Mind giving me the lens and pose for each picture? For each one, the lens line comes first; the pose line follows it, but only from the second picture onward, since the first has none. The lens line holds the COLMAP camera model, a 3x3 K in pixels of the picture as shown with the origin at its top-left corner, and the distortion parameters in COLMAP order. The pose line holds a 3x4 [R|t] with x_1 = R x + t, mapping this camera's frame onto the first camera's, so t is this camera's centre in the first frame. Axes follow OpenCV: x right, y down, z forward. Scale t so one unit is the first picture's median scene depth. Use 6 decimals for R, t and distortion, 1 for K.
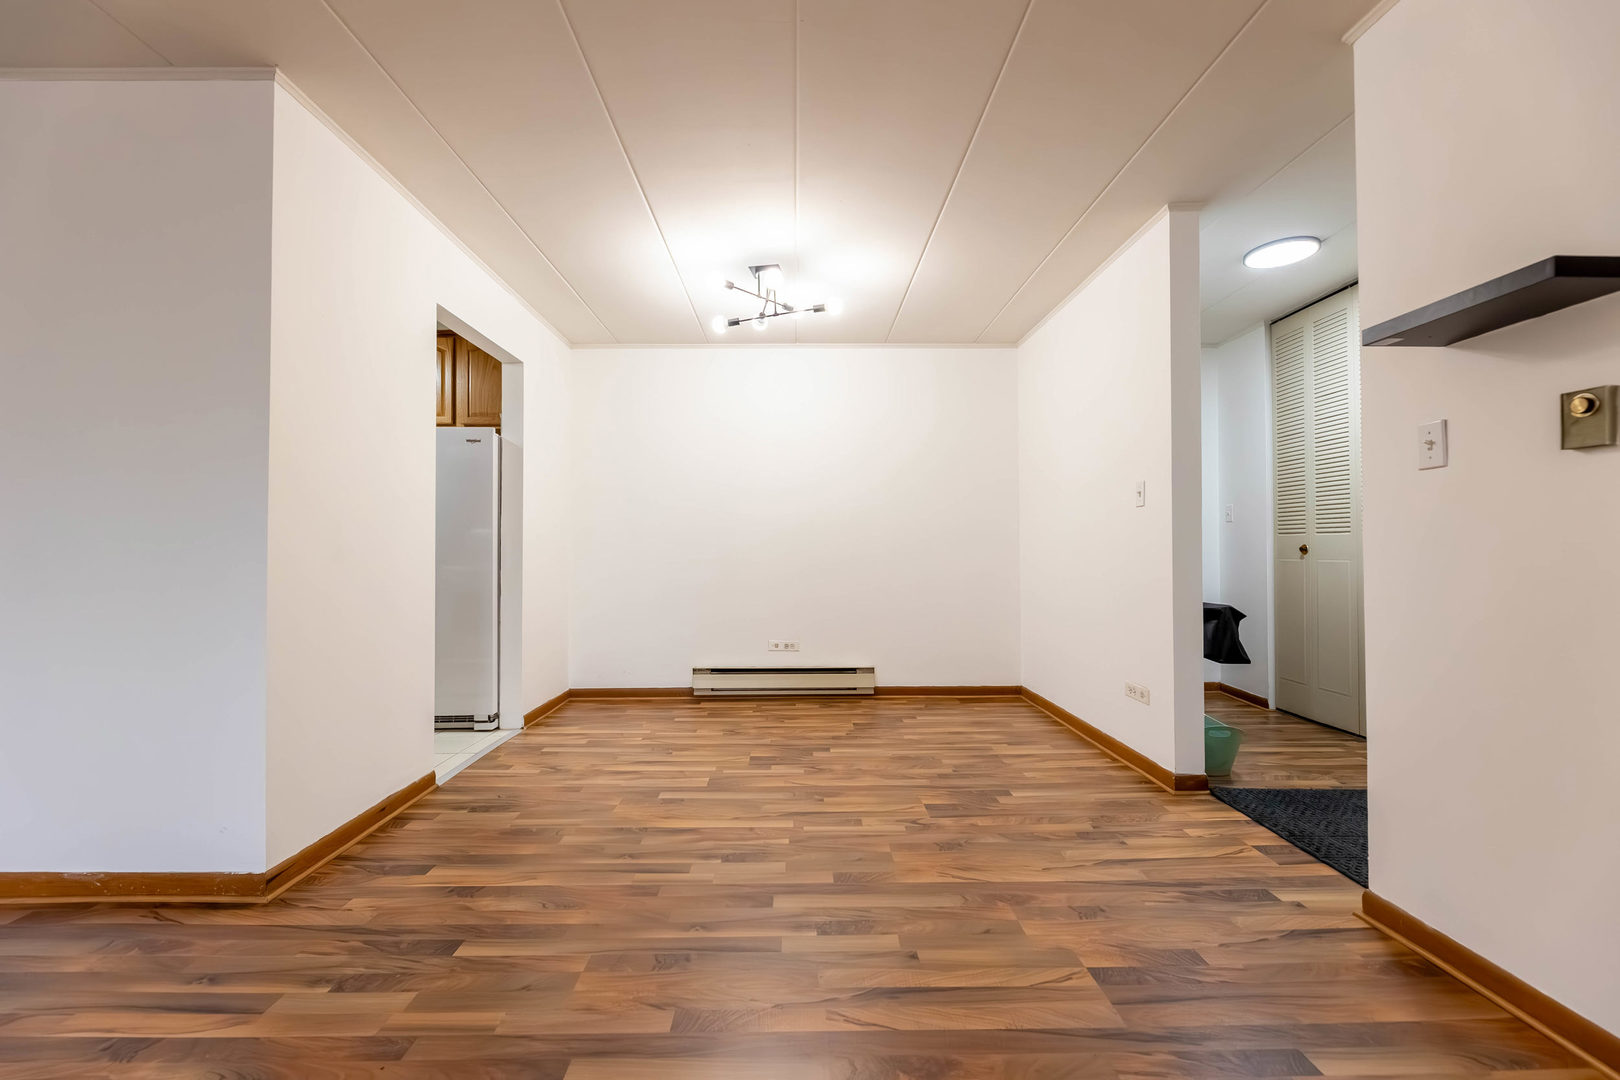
lens RADIAL K [[653.9, 0, 801.5], [0, 653.9, 542.9], [0, 0, 1]] dist [-0.000620, -0.000179]
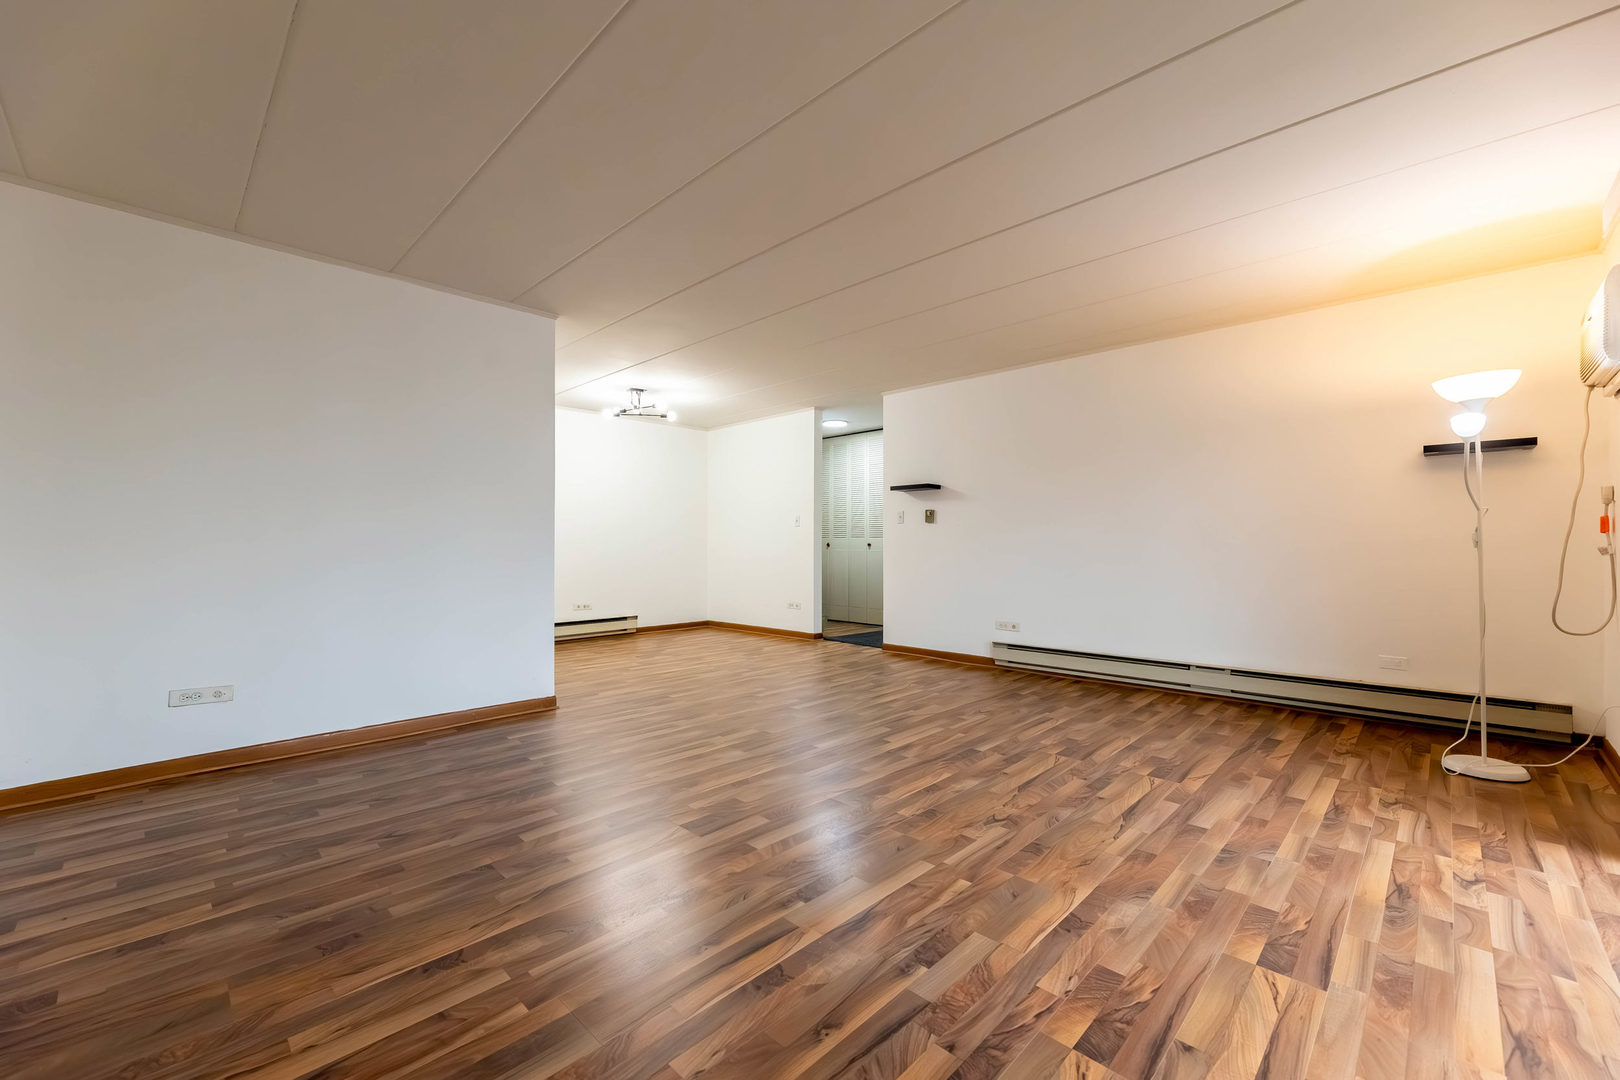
lens RADIAL K [[653.9, 0, 805.0], [0, 653.9, 552.4], [0, 0, 1]] dist [-0.000620, -0.000179]
pose [[0.707928, -0.005795, 0.706260, -1.133224], [-0.010761, 0.999762, 0.018989, -0.007456], [-0.706202, -0.021043, 0.707697, -0.696426]]
